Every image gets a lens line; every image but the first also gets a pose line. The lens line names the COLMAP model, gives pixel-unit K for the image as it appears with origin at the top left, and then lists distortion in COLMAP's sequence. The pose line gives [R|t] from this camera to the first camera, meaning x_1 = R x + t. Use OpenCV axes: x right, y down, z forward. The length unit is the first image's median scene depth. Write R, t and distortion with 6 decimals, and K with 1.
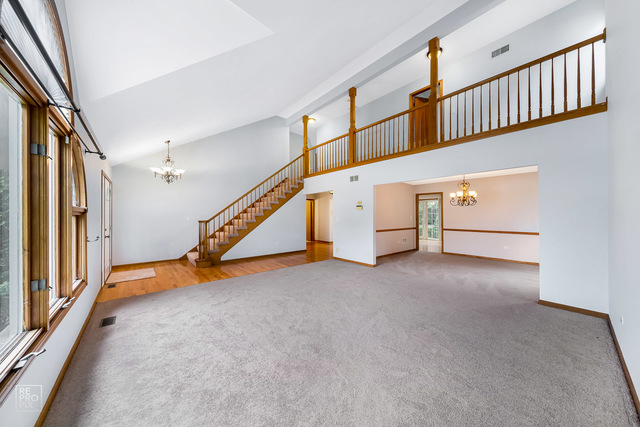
lens RADIAL K [[215.5, 0, 320.5], [0, 215.5, 214.6], [0, 0, 1]] dist [-0.001159, -0.000006]
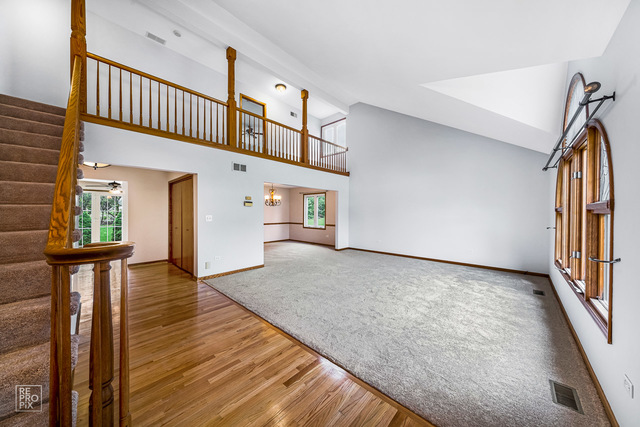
lens RADIAL K [[215.5, 0, 320.9], [0, 215.5, 213.8], [0, 0, 1]] dist [-0.001159, -0.000006]
pose [[-0.113216, -0.002418, 0.993567, -0.780952], [-0.002767, 0.999994, 0.002118, 0.004255], [-0.993567, -0.002509, -0.113222, 0.902956]]
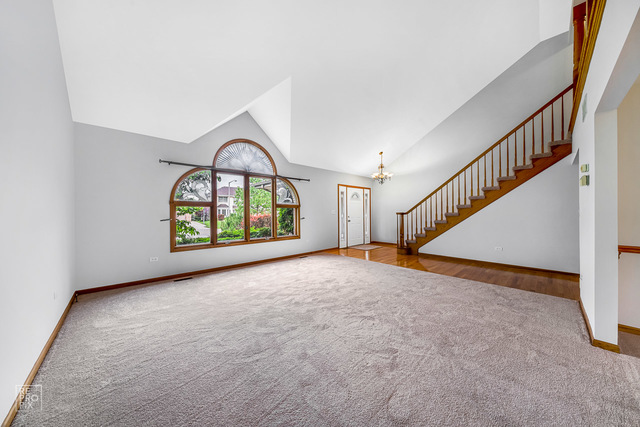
lens RADIAL K [[215.5, 0, 319.9], [0, 215.5, 212.4], [0, 0, 1]] dist [-0.001159, -0.000006]
pose [[0.037059, 0.000034, -0.999313, 0.631362], [0.002120, 0.999998, 0.000112, 0.029551], [0.999311, -0.002123, 0.037059, 0.595133]]
